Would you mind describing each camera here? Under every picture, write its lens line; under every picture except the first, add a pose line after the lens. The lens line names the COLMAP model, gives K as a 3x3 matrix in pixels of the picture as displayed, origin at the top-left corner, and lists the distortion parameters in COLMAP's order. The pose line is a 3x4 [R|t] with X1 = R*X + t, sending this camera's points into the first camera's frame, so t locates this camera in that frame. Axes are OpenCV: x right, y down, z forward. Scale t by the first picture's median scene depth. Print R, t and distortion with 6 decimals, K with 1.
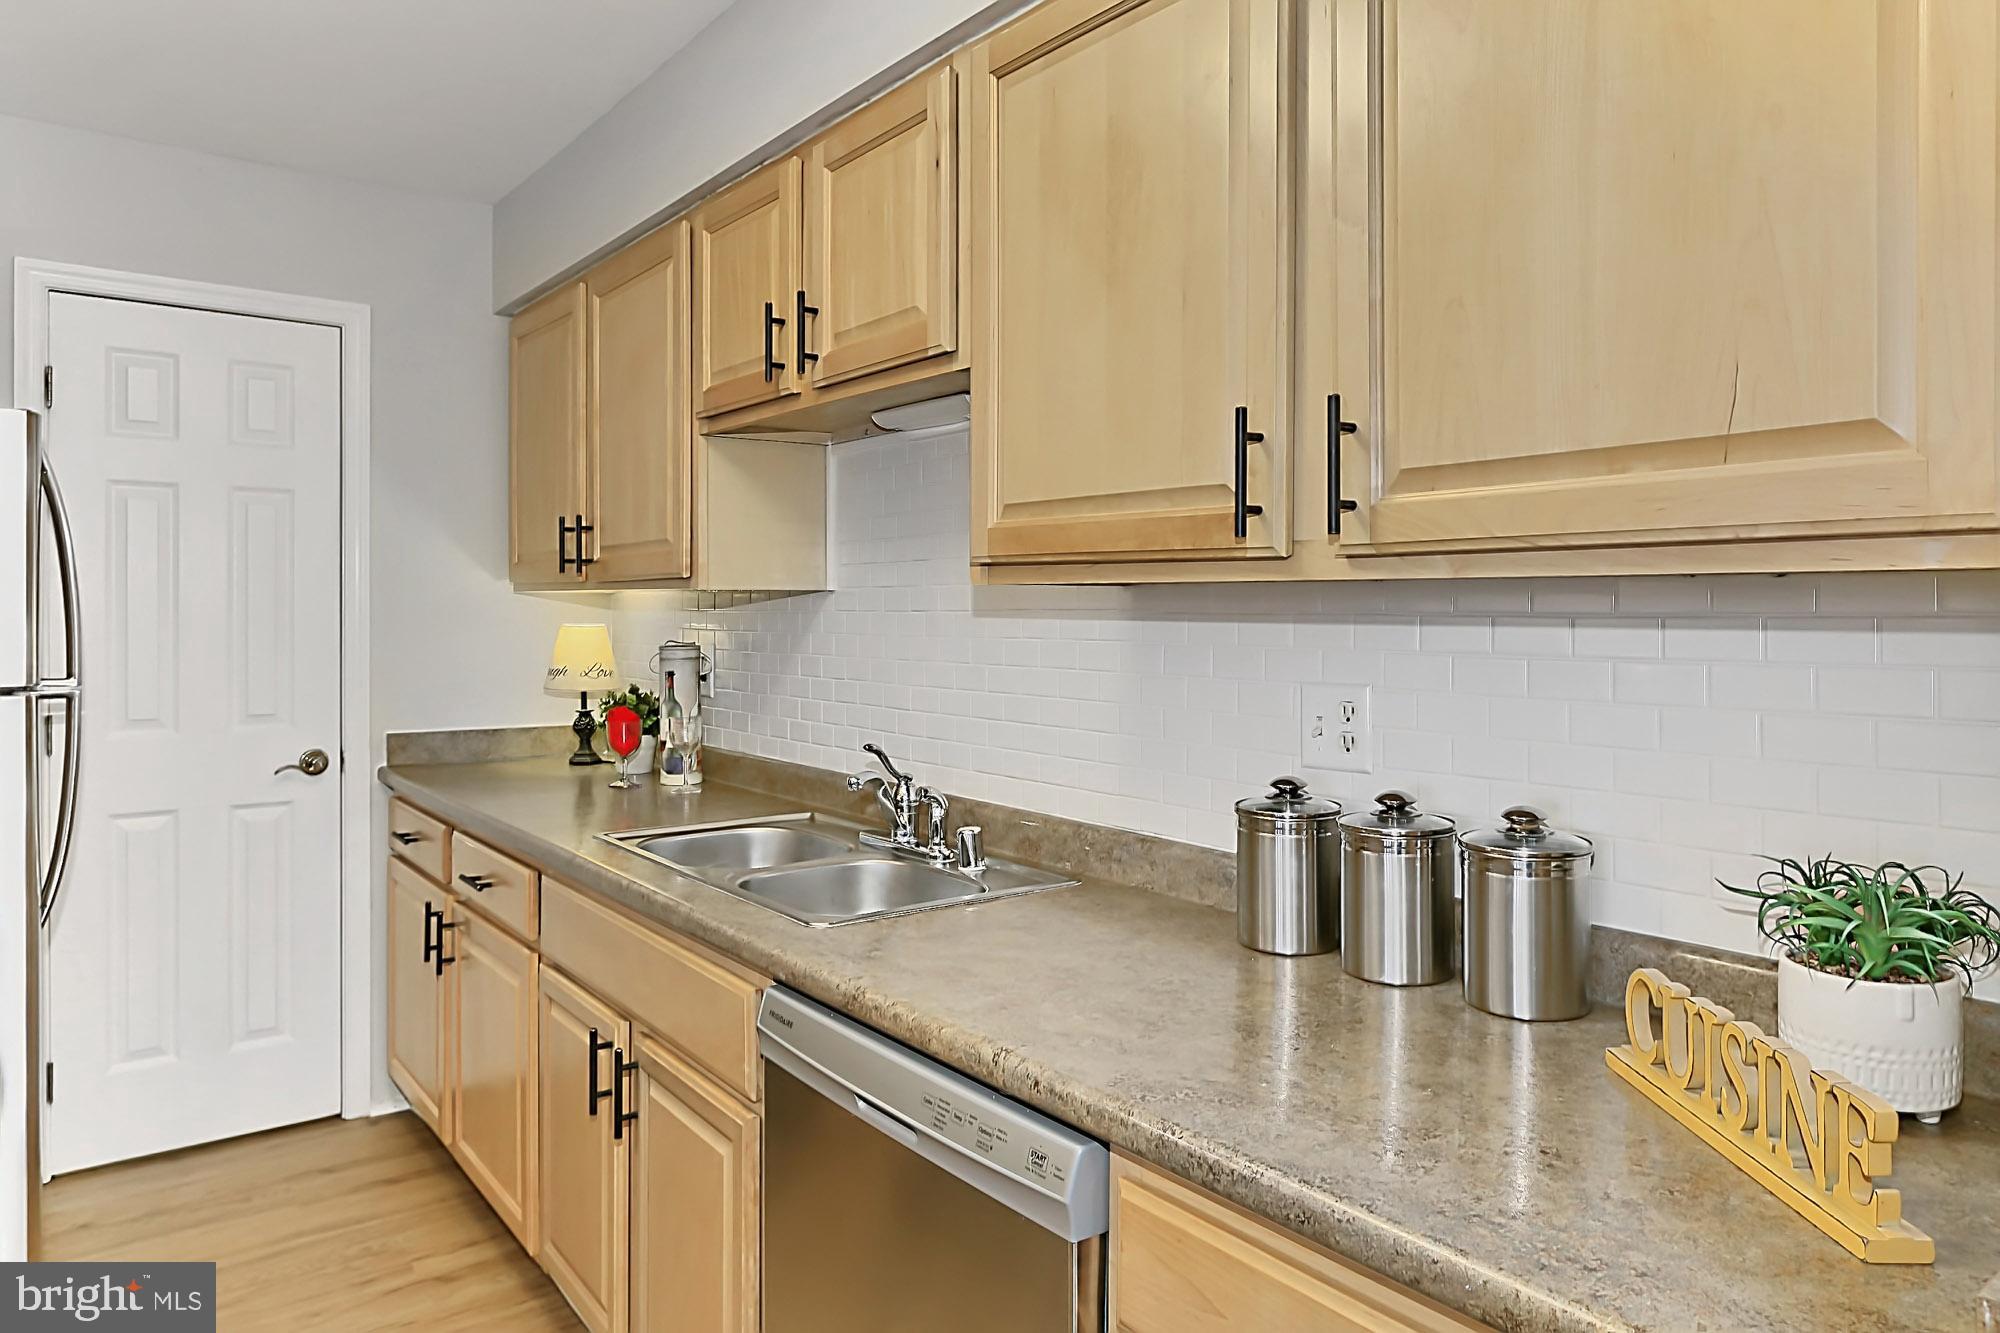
lens RADIAL K [[1279.6, 0, 995.3], [0, 1279.6, 615.7], [0, 0, 1]] dist [-0.024859, 0.018367]
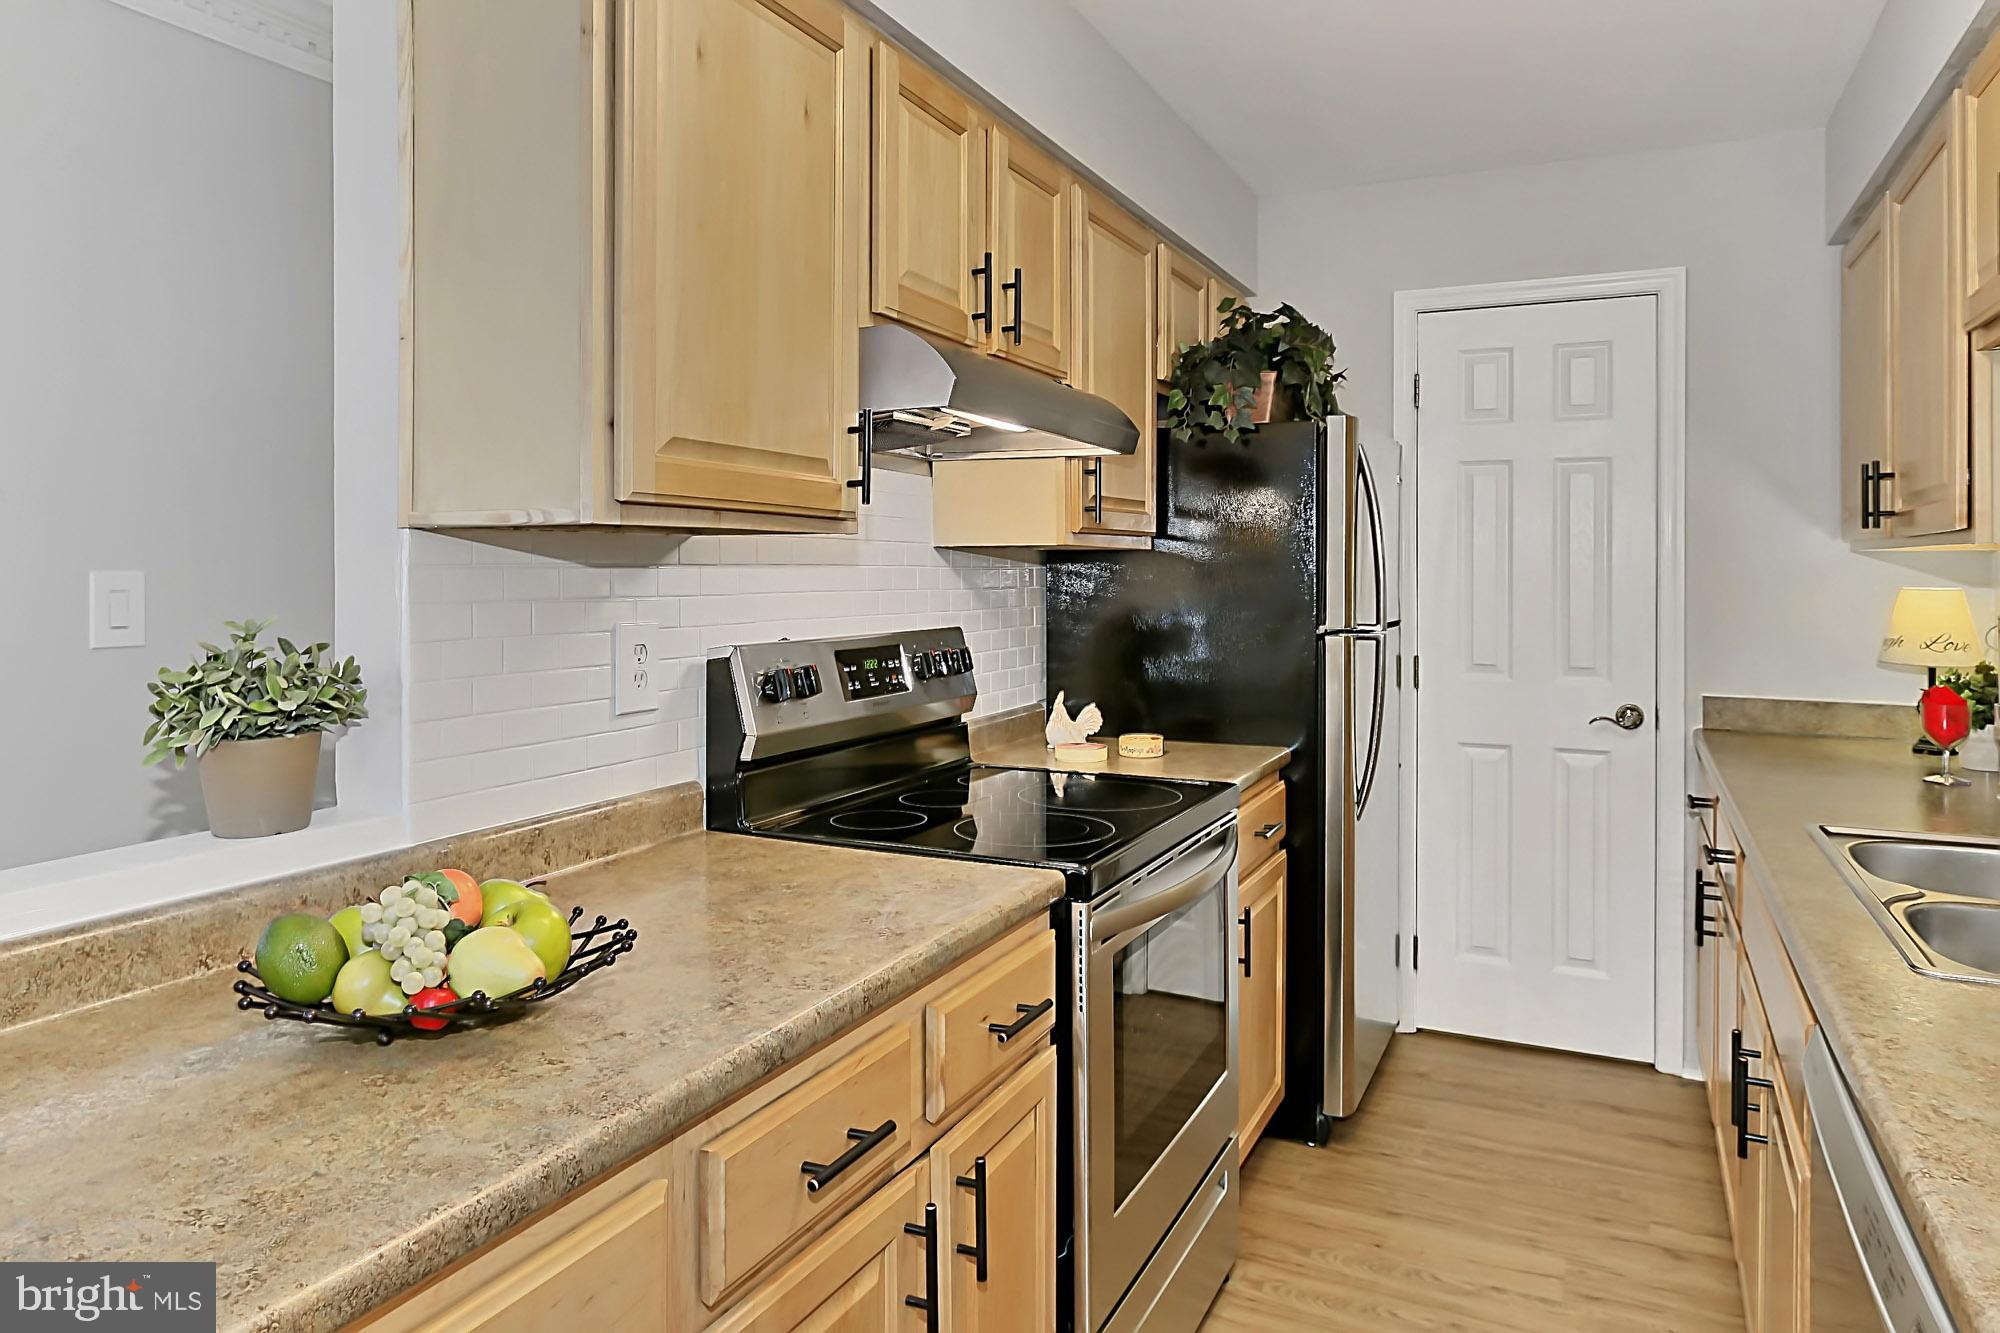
lens RADIAL K [[1261.0, 0, 998.8], [0, 1261.0, 573.7], [0, 0, 1]] dist [-0.025935, 0.015569]
pose [[0.444208, 0.001061, -0.895923, 0.166233], [-0.004812, 0.999988, -0.001202, 0.001897], [0.895911, 0.004845, 0.444208, 0.088338]]
